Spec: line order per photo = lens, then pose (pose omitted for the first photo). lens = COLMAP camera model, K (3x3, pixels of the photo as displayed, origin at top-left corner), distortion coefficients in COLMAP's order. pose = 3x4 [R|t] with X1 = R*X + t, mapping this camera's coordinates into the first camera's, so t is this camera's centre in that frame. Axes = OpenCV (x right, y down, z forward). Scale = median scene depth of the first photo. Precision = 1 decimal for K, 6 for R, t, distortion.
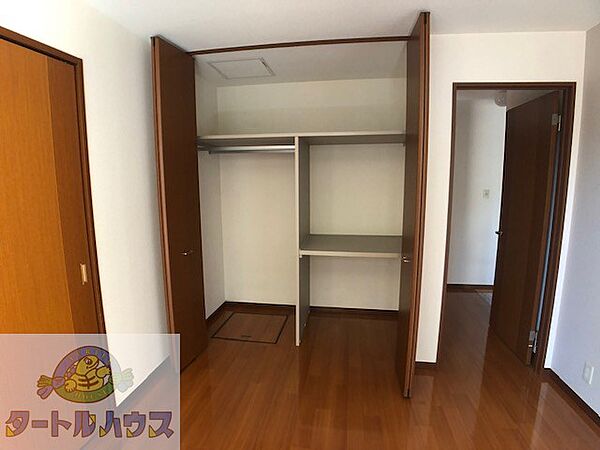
lens RADIAL K [[358.6, 0, 300.0], [0, 358.6, 225.0], [0, 0, 1]] dist [-0.004006, -0.001359]
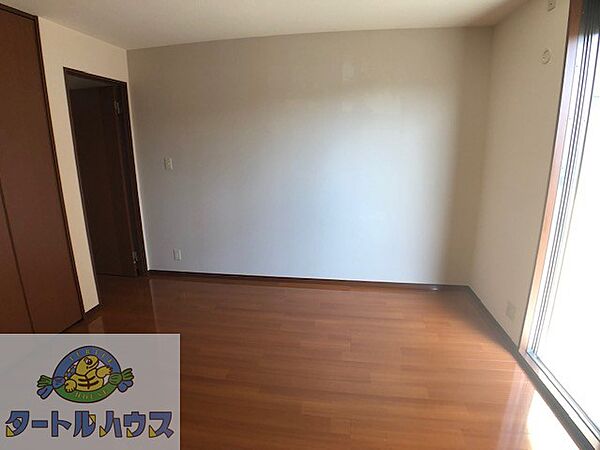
lens RADIAL K [[358.6, 0, 300.0], [0, 358.6, 225.0], [0, 0, 1]] dist [-0.004006, -0.001359]
pose [[0.031645, -0.250718, 0.967543, -0.800368], [0.165911, 0.955916, 0.242278, -0.057623], [-0.985633, 0.152859, 0.071847, 0.229543]]
